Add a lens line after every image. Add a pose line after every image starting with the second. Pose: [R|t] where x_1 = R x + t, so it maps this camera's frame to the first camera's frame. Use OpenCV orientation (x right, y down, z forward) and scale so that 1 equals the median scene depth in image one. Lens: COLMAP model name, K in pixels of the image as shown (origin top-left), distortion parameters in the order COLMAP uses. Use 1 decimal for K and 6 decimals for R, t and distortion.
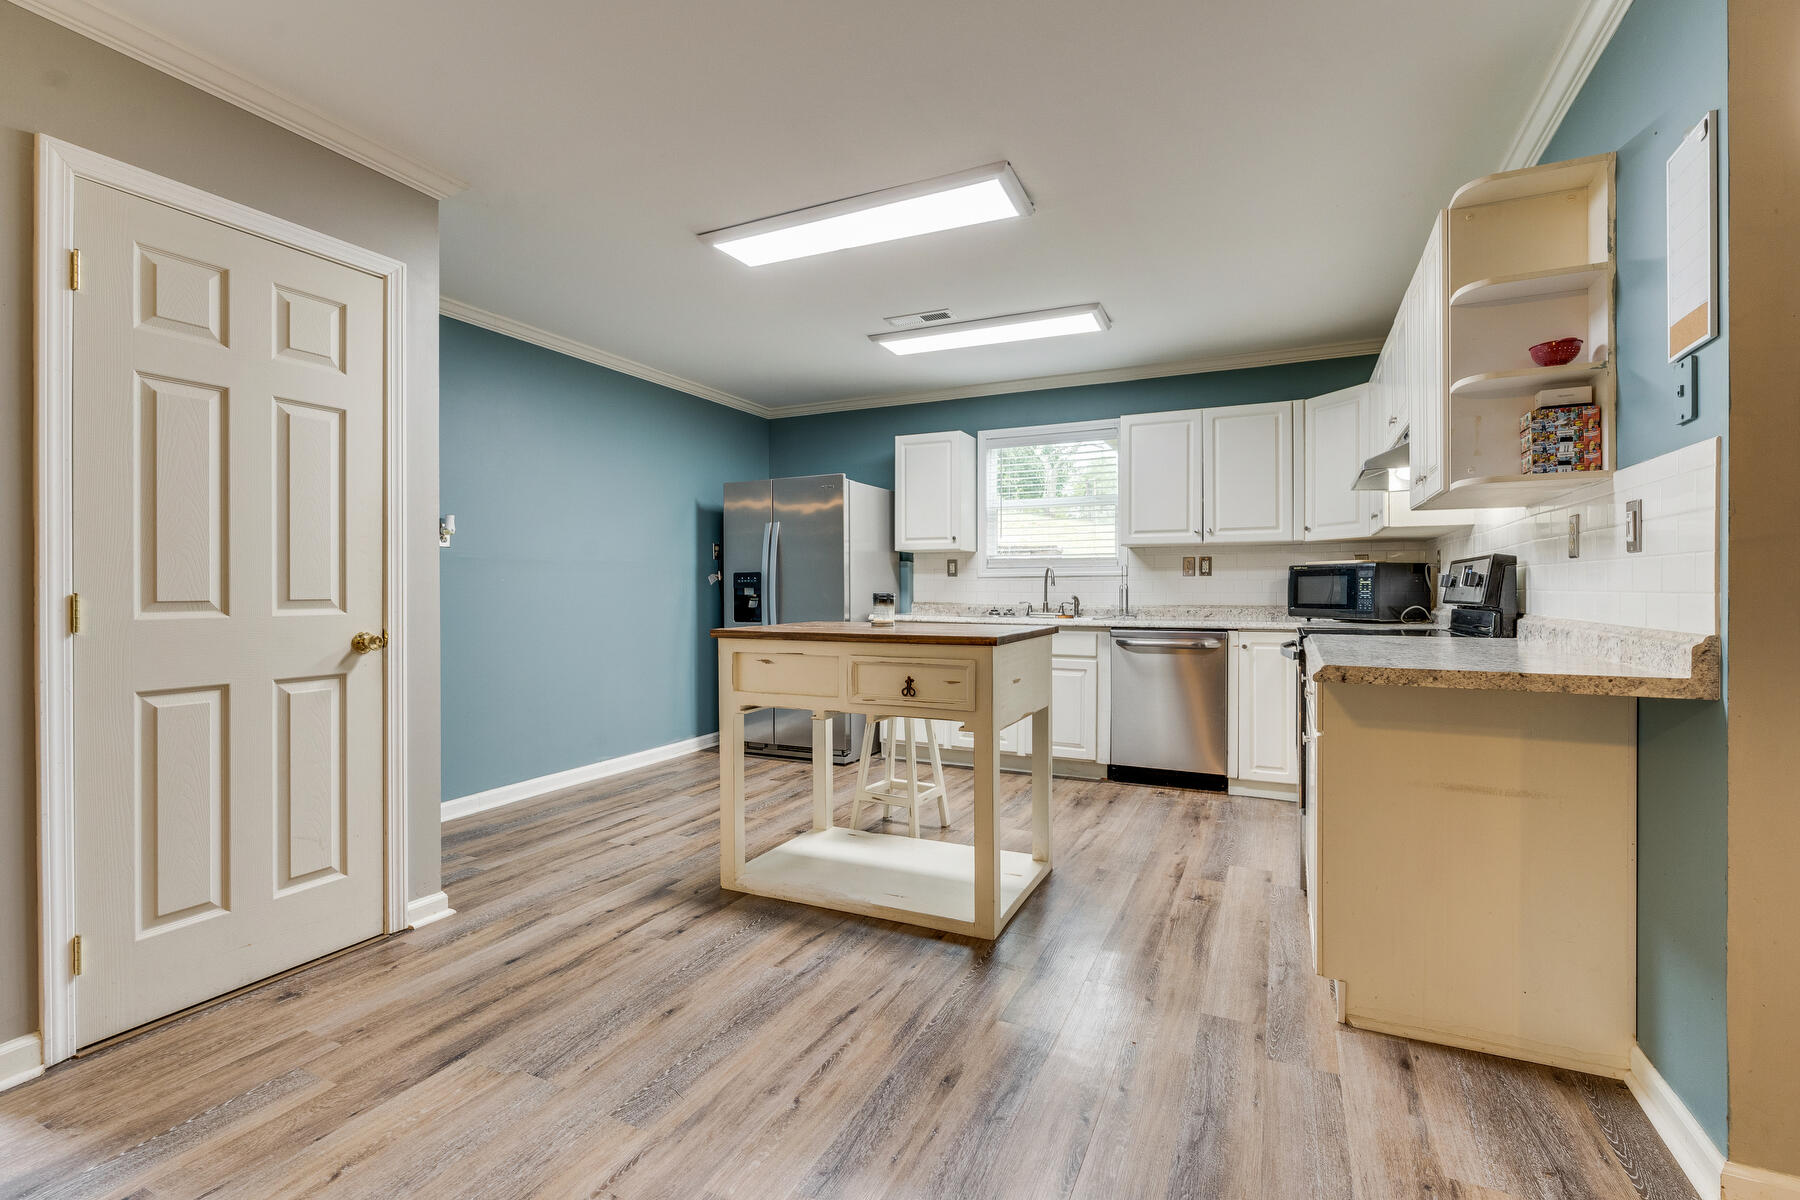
lens RADIAL K [[813.9, 0, 900.5], [0, 813.9, 592.2], [0, 0, 1]] dist [0.003664, 0.001175]
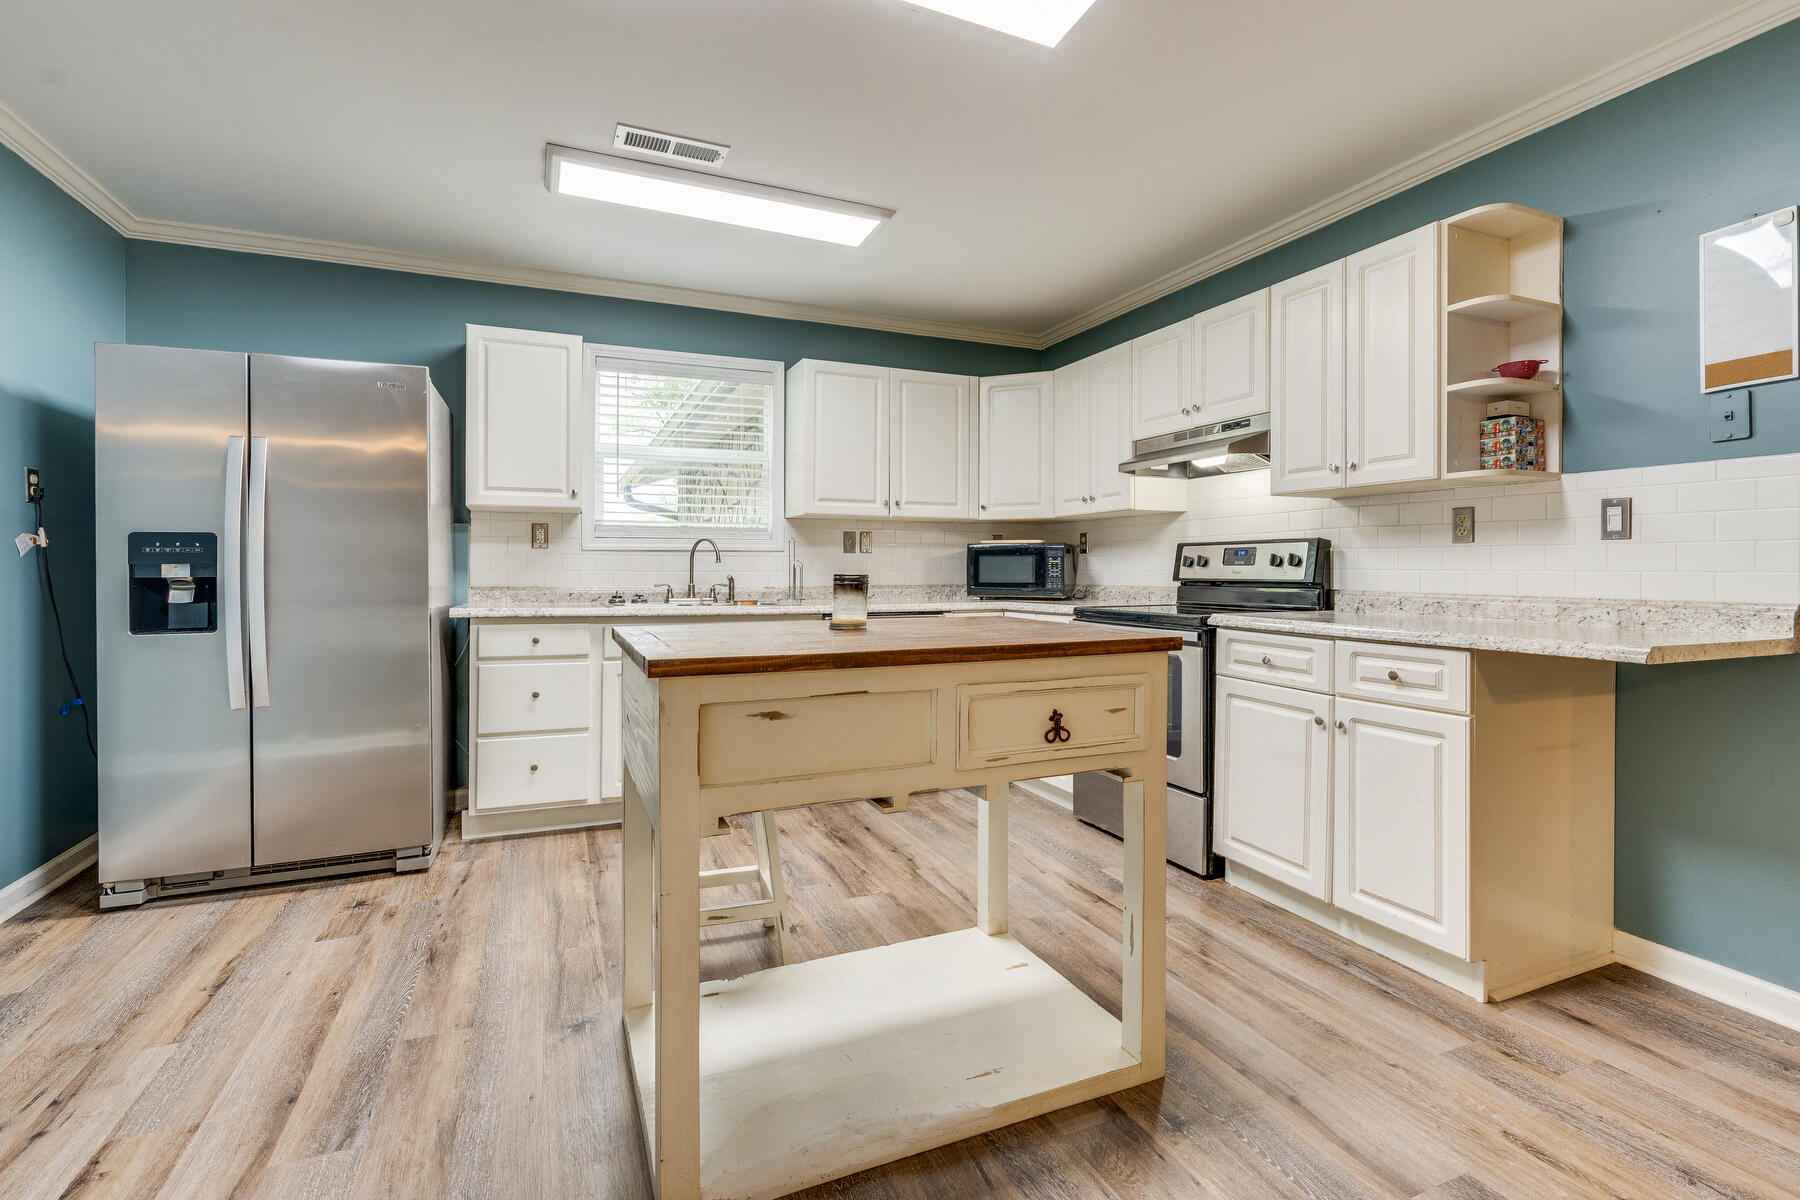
lens RADIAL K [[824.0, 0, 904.5], [0, 824.0, 575.9], [0, 0, 1]] dist [-0.001960, 0.001049]
pose [[0.660184, -0.005541, 0.751083, -0.337679], [0.000498, 0.999976, 0.006939, -0.001058], [-0.751104, -0.004207, 0.660171, 0.430909]]
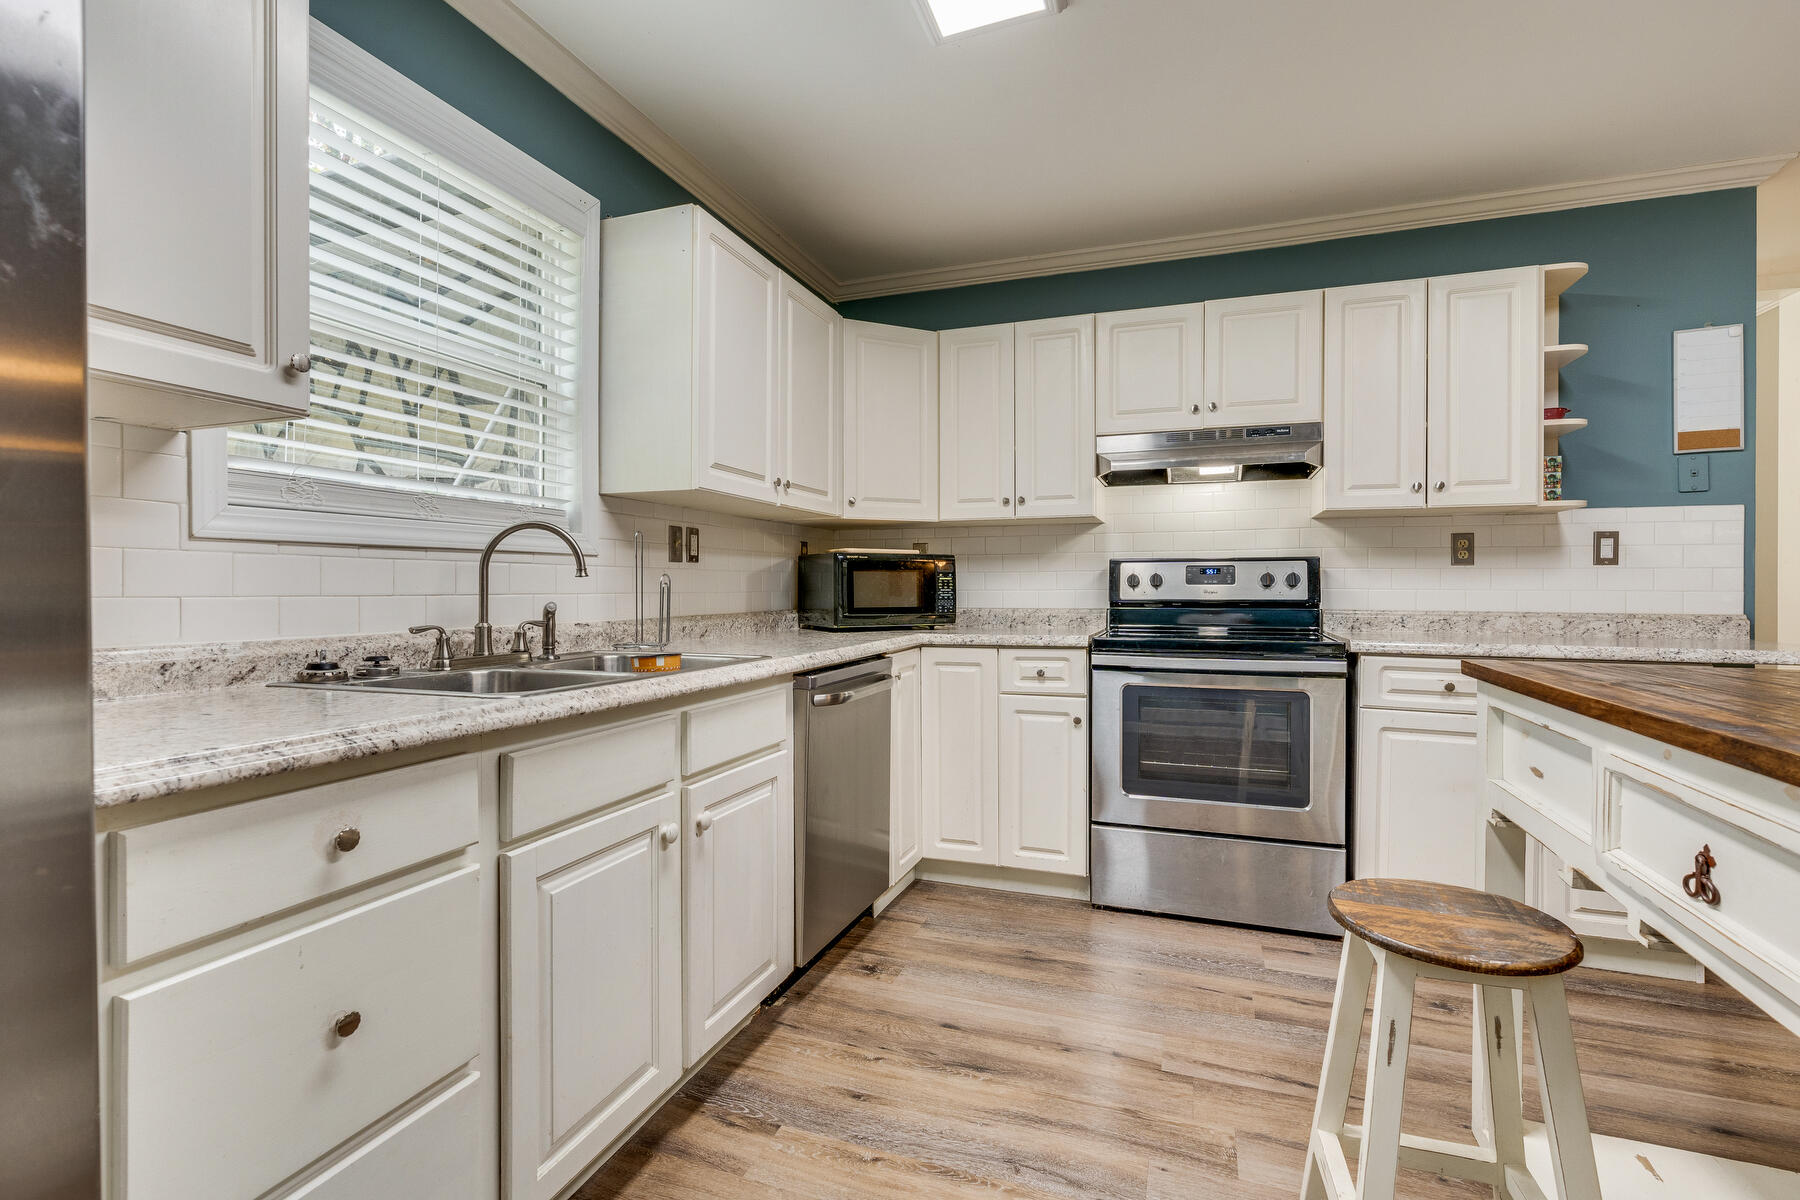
lens RADIAL K [[813.9, 0, 900.5], [0, 813.9, 592.2], [0, 0, 1]] dist [0.003664, 0.001175]
pose [[-0.097954, -0.007310, 0.995164, -0.222132], [0.001475, 0.999971, 0.007491, -0.004789], [-0.995190, 0.002202, -0.097941, 1.083394]]
